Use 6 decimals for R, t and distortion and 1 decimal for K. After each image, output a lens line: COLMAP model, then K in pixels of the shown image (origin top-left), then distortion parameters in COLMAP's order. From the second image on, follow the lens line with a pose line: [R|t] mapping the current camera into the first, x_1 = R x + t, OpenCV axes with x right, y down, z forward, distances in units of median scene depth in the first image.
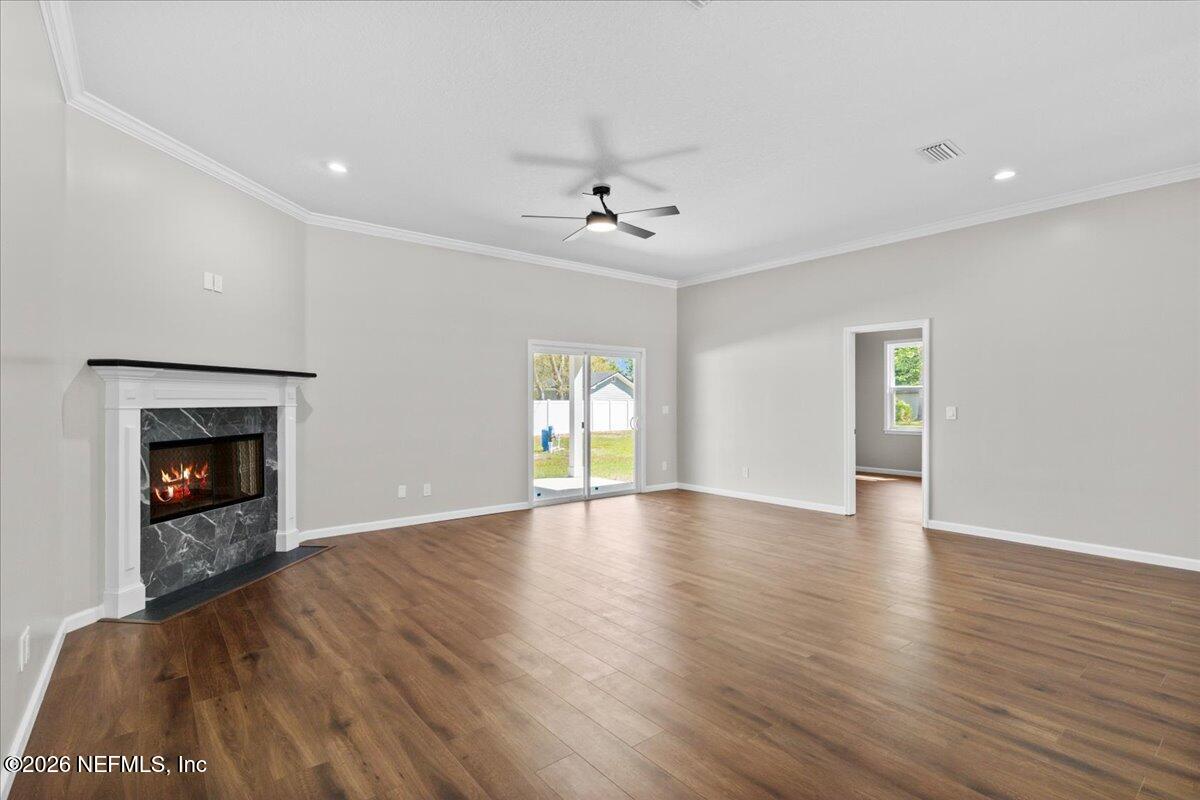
lens RADIAL K [[577.2, 0, 601.0], [0, 577.2, 399.1], [0, 0, 1]] dist [-0.000623, -0.000353]
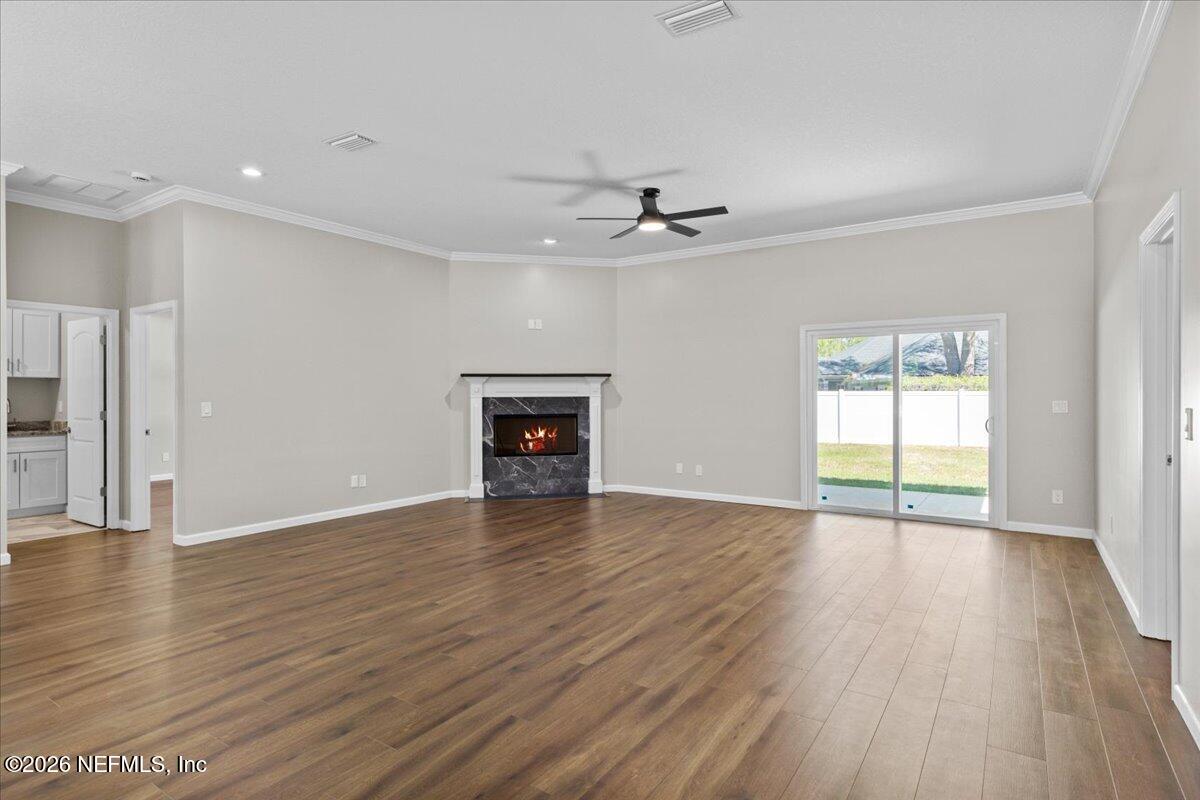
lens RADIAL K [[618.9, 0, 599.4], [0, 618.9, 398.2], [0, 0, 1]] dist [-0.000886, 0.000477]
pose [[0.294443, 0.007571, -0.955639, 1.133821], [0.005141, 0.999942, 0.009506, 0.001403], [0.955655, -0.007712, 0.294387, 0.626958]]
